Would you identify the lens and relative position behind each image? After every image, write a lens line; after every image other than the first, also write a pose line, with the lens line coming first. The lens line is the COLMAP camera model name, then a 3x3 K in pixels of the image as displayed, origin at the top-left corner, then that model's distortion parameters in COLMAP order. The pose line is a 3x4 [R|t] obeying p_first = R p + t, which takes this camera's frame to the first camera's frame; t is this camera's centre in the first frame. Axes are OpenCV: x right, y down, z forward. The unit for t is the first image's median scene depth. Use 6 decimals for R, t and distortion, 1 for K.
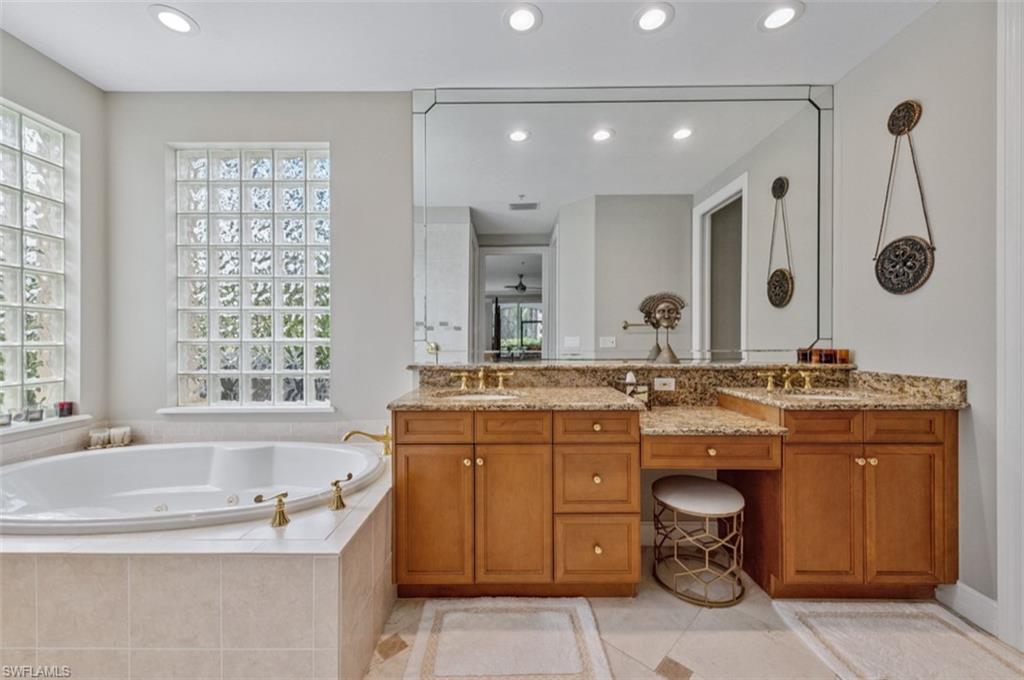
lens RADIAL K [[398.7, 0, 504.6], [0, 398.7, 341.8], [0, 0, 1]] dist [0.003785, -0.000055]
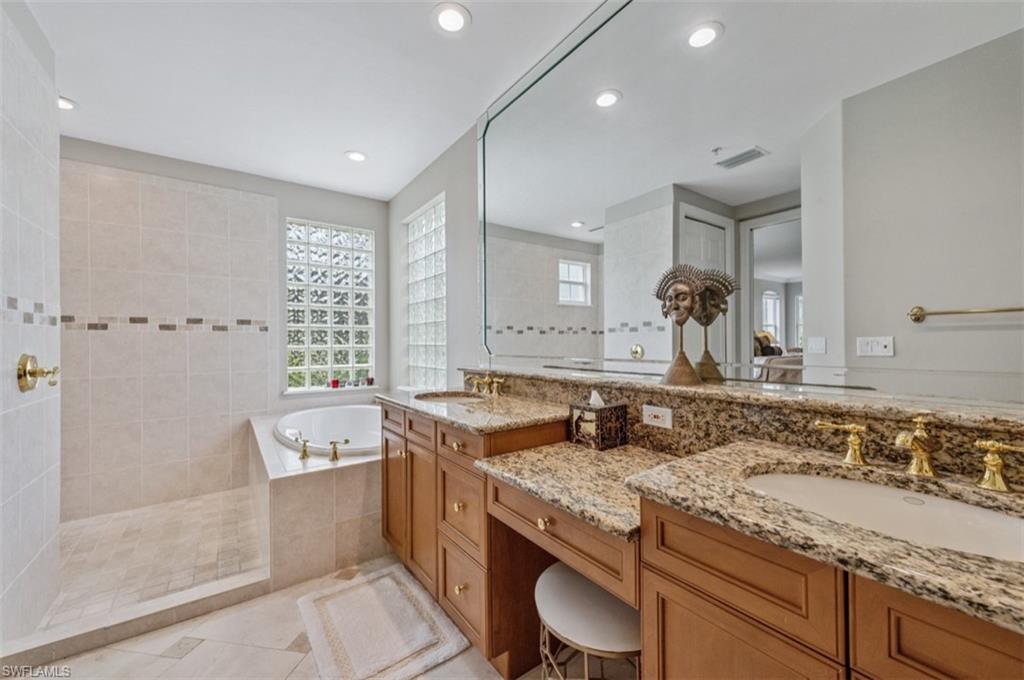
lens RADIAL K [[398.7, 0, 505.5], [0, 398.7, 339.4], [0, 0, 1]] dist [0.003785, -0.000055]
pose [[0.577714, -0.009164, -0.816188, 0.771791], [0.002542, 0.999952, -0.009428, -0.008063], [0.816236, 0.003372, 0.577709, 0.448711]]
